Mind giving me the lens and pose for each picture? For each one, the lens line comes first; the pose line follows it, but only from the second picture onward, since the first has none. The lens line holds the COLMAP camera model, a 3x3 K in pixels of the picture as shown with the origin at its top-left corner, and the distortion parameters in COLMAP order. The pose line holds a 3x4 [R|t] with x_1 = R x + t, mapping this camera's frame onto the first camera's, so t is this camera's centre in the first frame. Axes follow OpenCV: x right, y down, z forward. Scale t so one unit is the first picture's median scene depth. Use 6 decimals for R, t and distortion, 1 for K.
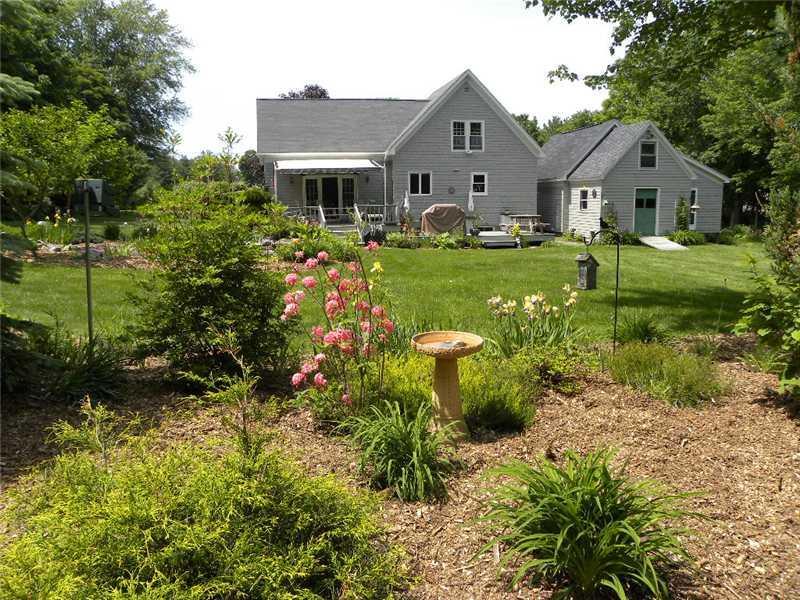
lens RADIAL K [[627.3, 0, 394.0], [0, 627.3, 323.1], [0, 0, 1]] dist [-0.172863, 0.123712]
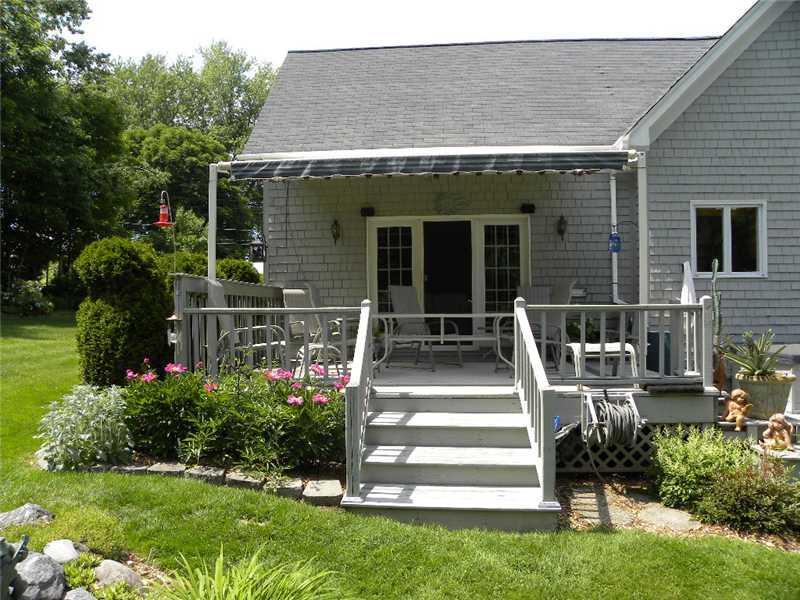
lens RADIAL K [[627.3, 0, 394.0], [0, 627.3, 323.1], [0, 0, 1]] dist [-0.172863, 0.123712]
pose [[0.957548, 0.007850, -0.288166, -0.035398], [-0.053069, 0.987345, -0.149446, -0.130053], [0.283345, 0.158395, 0.945847, 0.686179]]
